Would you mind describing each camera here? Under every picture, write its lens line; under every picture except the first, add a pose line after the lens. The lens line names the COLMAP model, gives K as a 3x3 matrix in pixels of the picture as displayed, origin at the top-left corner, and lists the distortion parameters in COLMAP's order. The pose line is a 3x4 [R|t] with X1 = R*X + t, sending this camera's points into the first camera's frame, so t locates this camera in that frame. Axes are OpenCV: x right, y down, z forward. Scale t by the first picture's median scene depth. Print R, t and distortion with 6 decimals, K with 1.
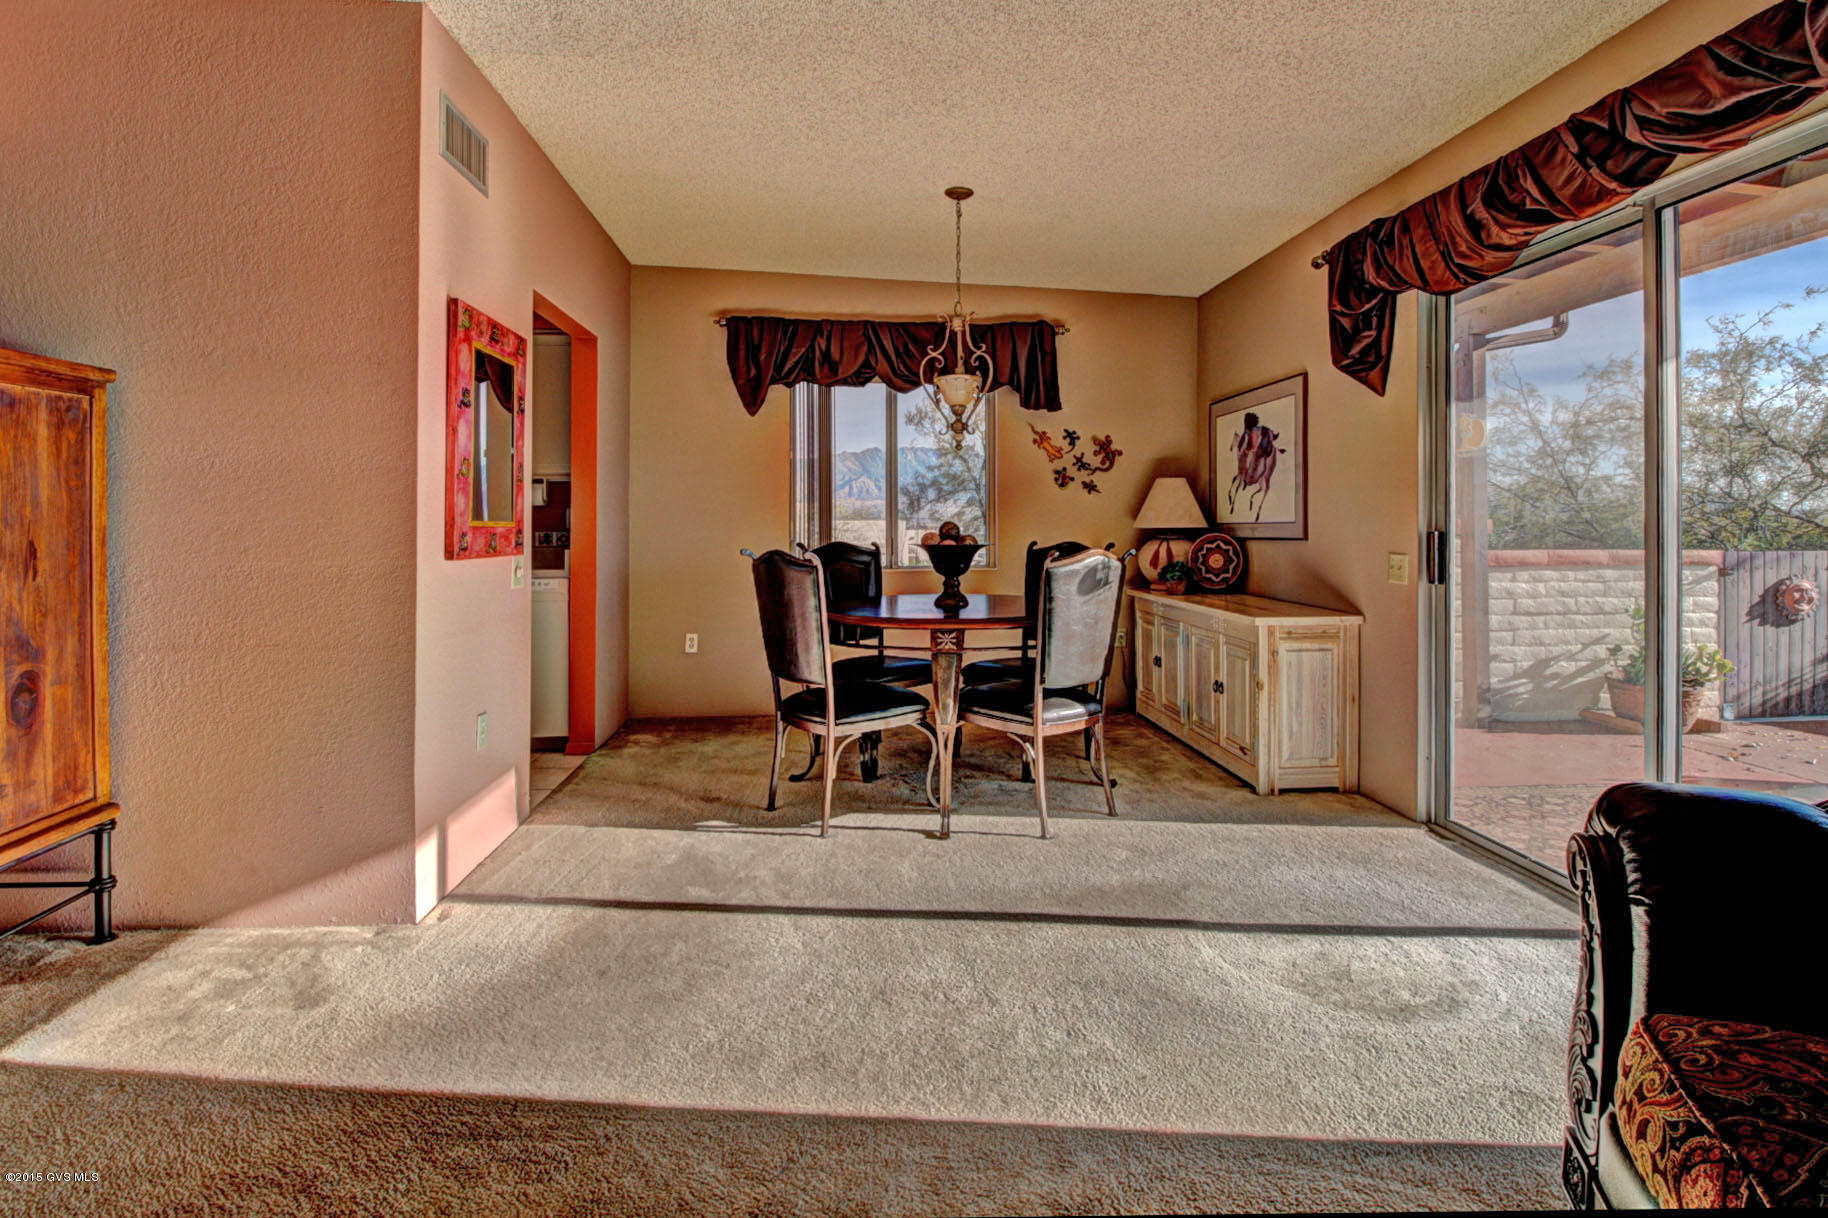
lens RADIAL K [[880.3, 0, 910.4], [0, 880.3, 525.8], [0, 0, 1]] dist [-0.003095, -0.000834]
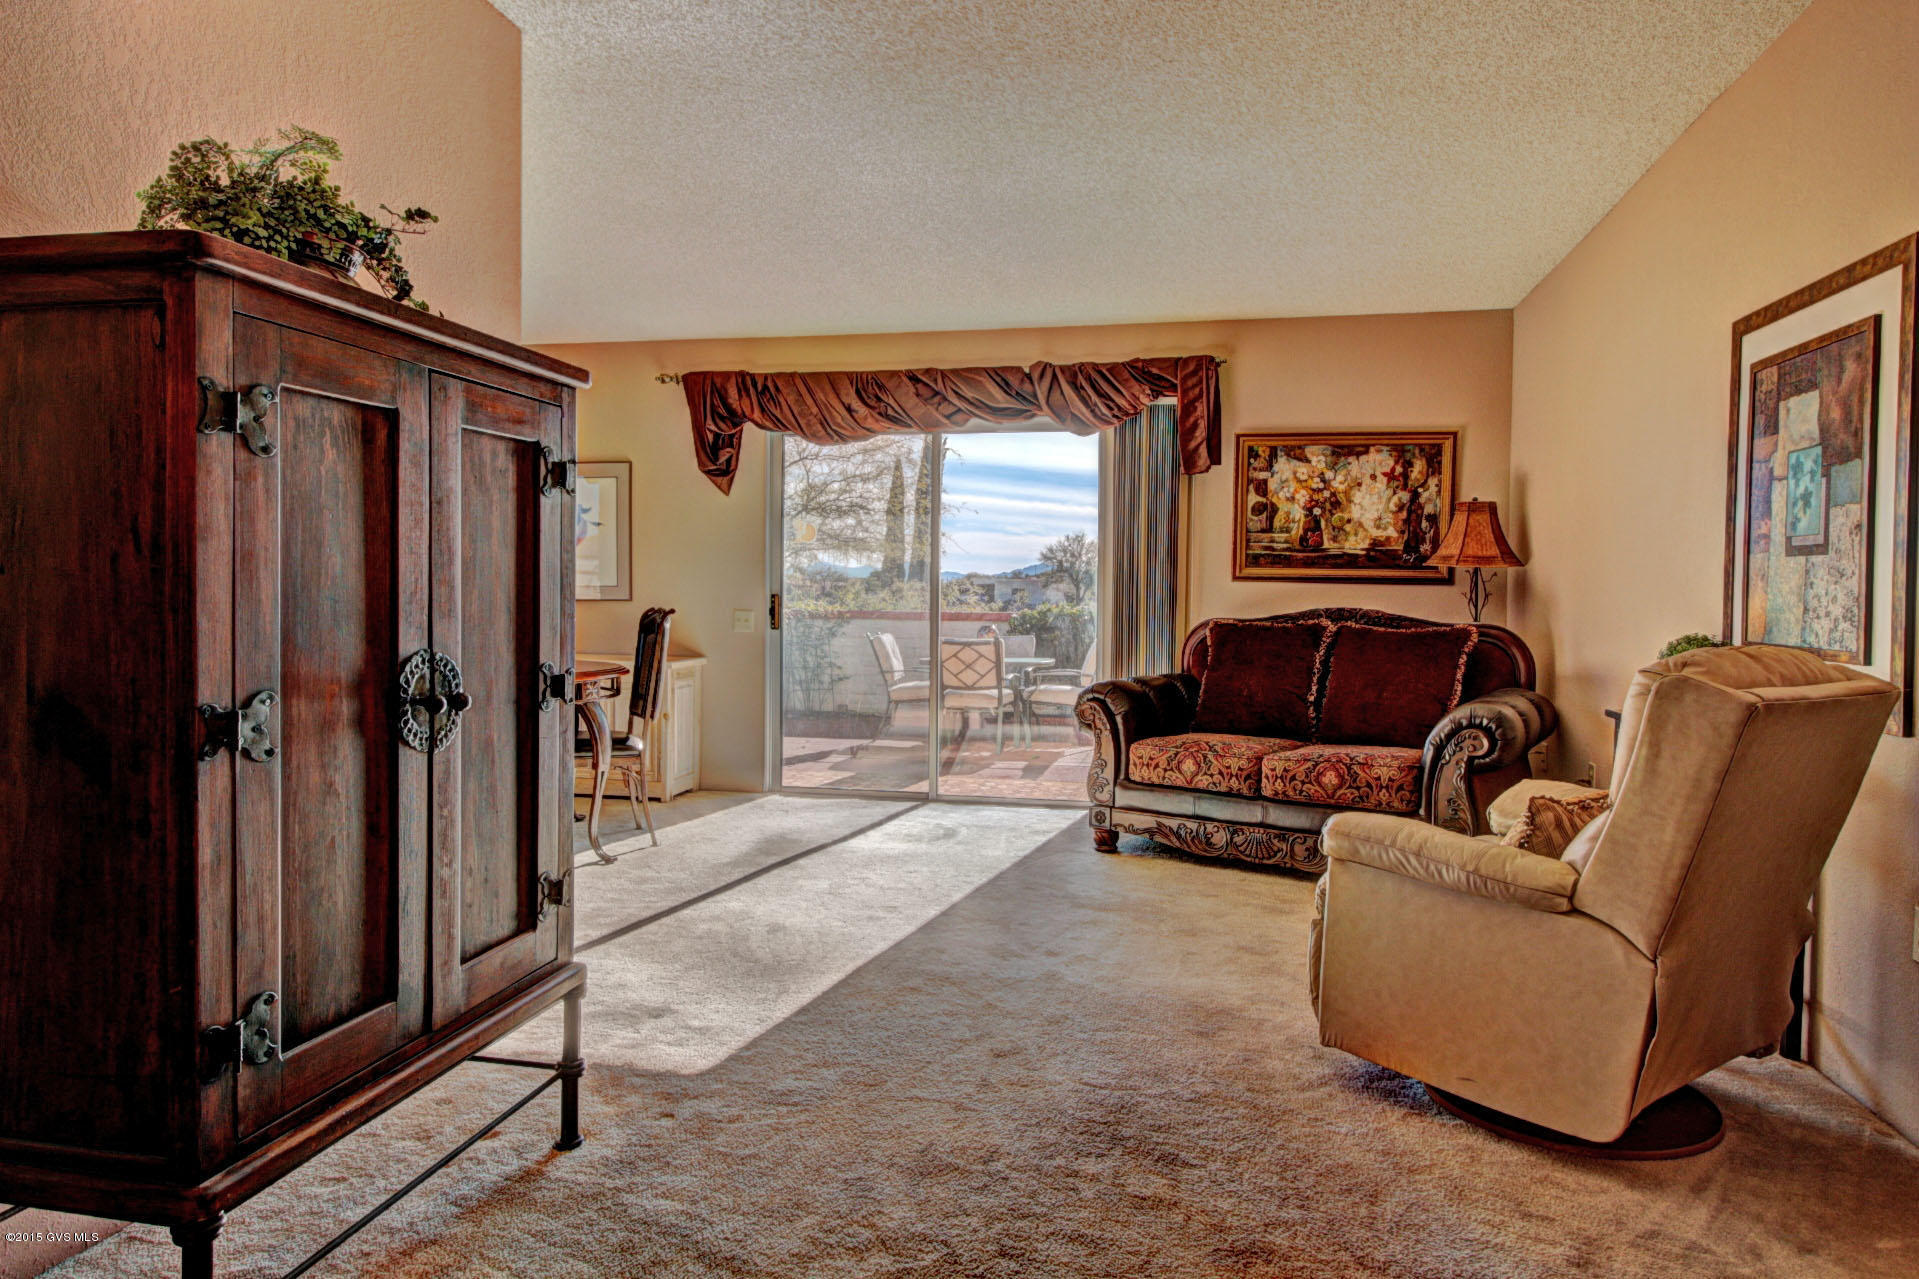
lens RADIAL K [[1187.1, 0, 959.5], [0, 1187.1, 639.5], [0, 0, 1]] dist [0.003414, 0.000964]
pose [[0.291819, -0.032852, 0.955909, -0.914234], [-0.010128, 0.999248, 0.037433, 0.002661], [-0.956420, -0.020605, 0.291267, 0.089862]]
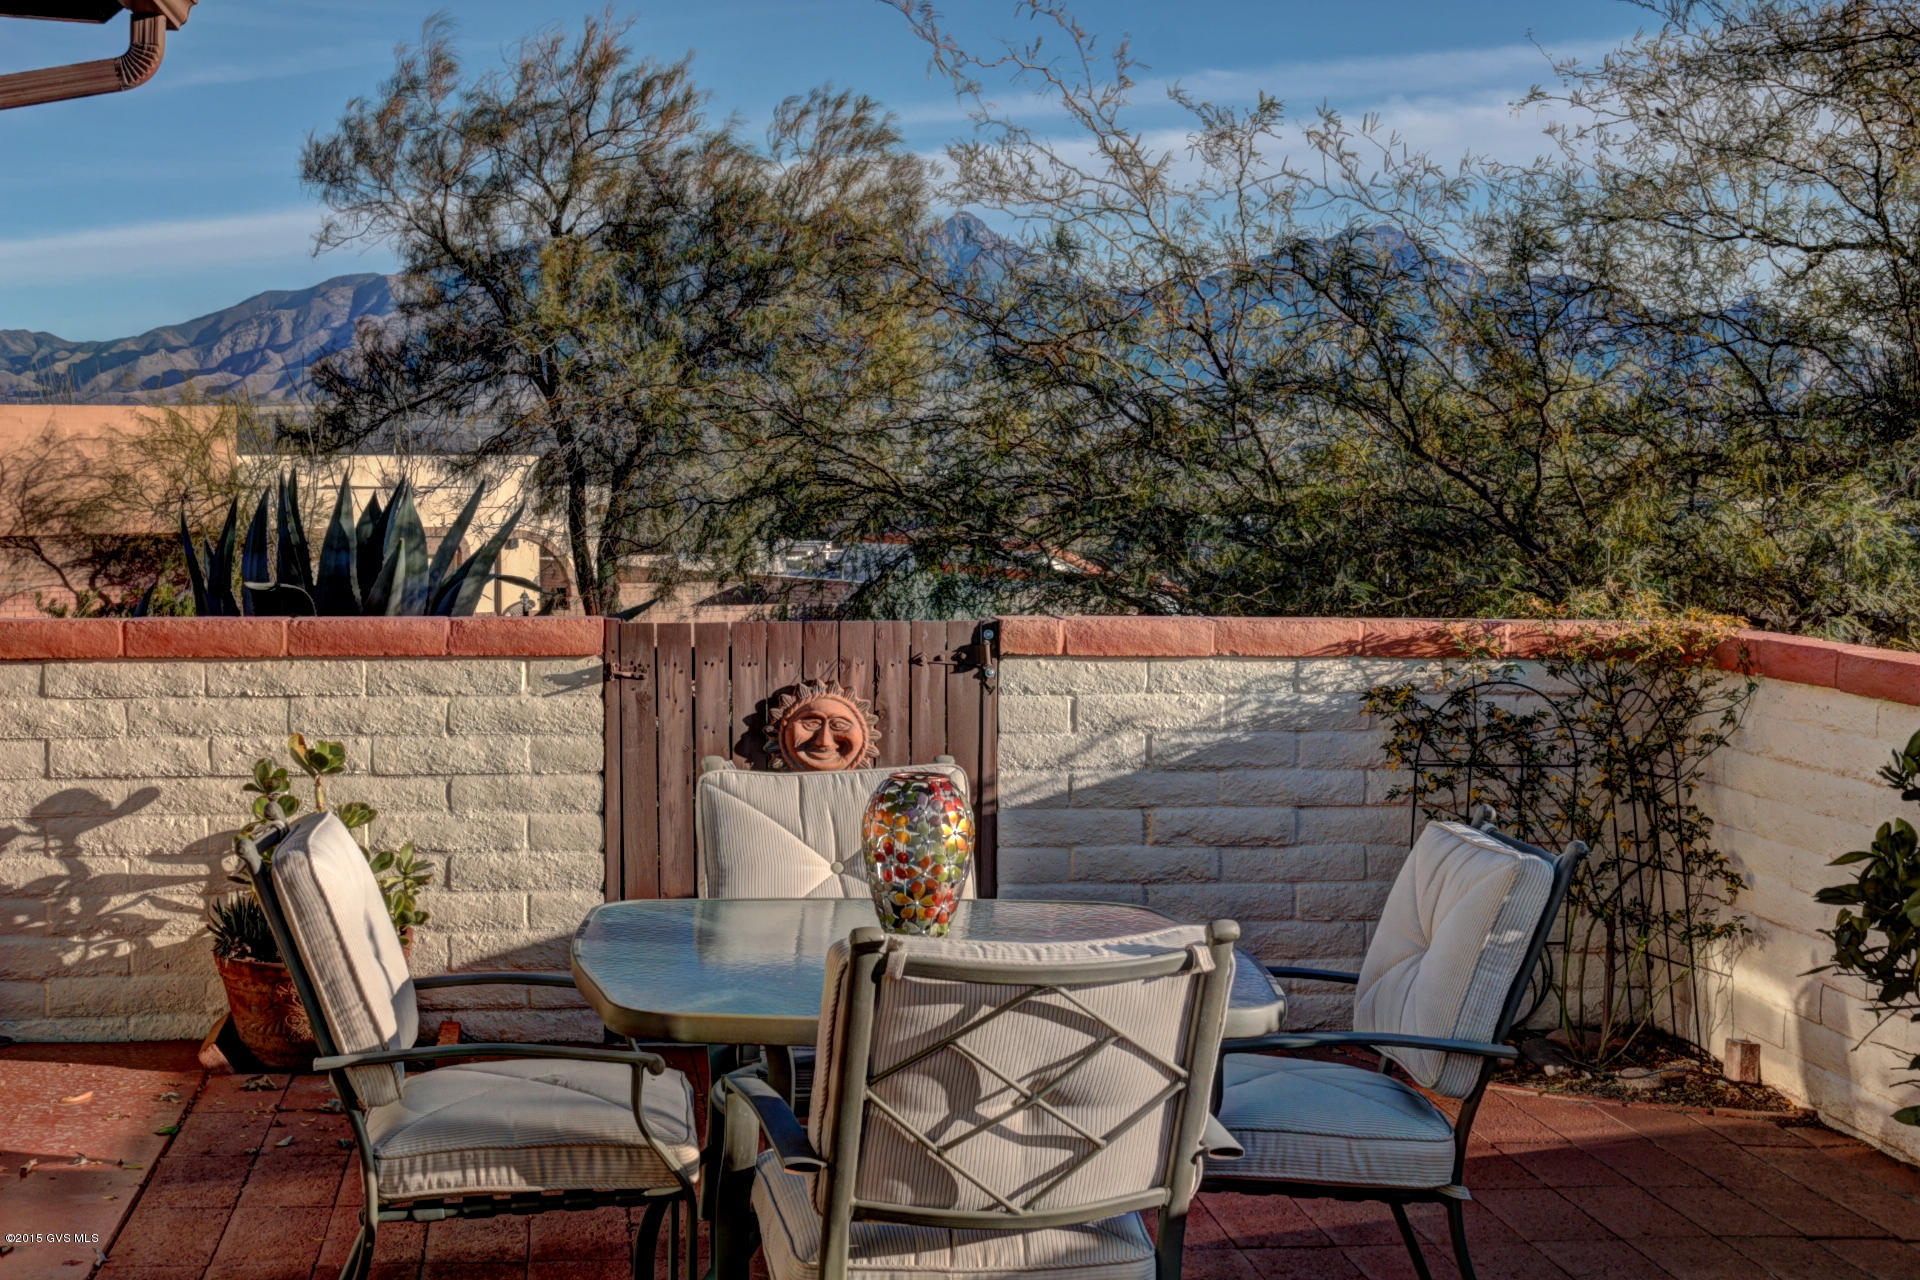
lens RADIAL K [[2698.2, 0, 960.0], [0, 2698.2, 640.0], [0, 0, 1]] dist [-0.077942, 0.101493]
pose [[0.998737, 0.001432, 0.050220, 1.366168], [-0.004791, 0.997754, 0.066810, -0.060876], [-0.050012, -0.066966, 0.996501, -0.310496]]
